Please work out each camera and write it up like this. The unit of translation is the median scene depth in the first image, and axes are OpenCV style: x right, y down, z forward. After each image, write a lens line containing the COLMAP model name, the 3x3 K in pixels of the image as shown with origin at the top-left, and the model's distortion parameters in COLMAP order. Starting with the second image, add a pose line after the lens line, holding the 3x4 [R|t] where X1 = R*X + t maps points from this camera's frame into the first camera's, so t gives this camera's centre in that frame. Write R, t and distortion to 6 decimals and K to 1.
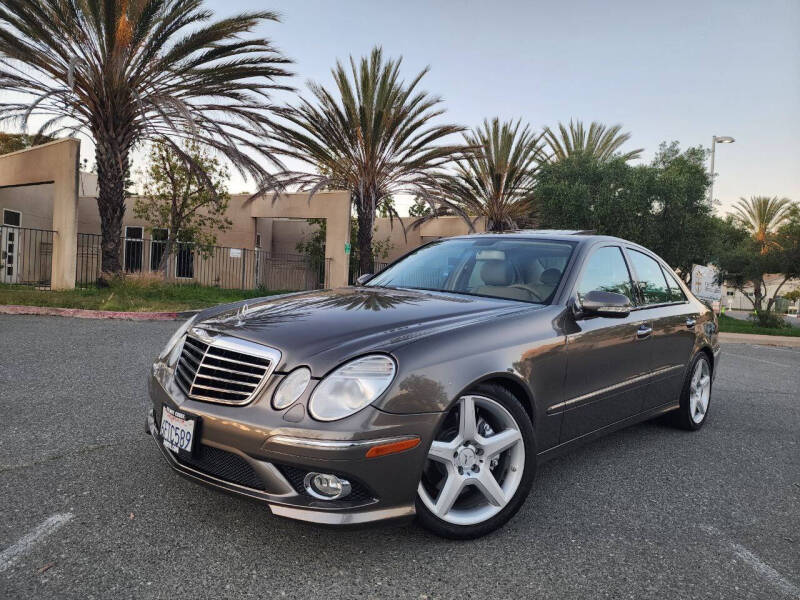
lens RADIAL K [[531.1, 0, 403.2], [0, 531.1, 296.7], [0, 0, 1]] dist [0.056703, -0.049587]
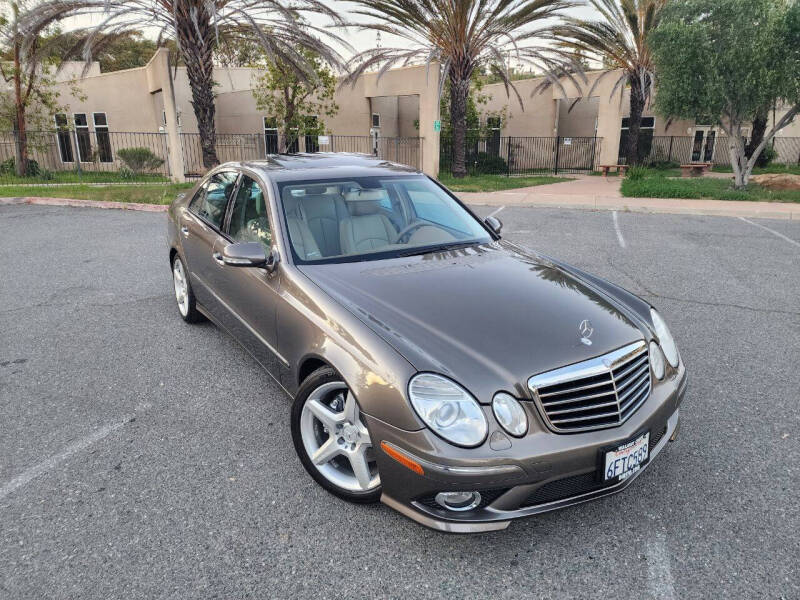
lens RADIAL K [[531.1, 0, 395.9], [0, 531.1, 296.1], [0, 0, 1]] dist [0.056703, -0.049587]
pose [[0.925606, 0.047917, -0.375442, 0.204664], [0.042543, 0.972496, 0.229003, -0.014536], [0.376089, -0.227939, 0.898109, 0.022243]]
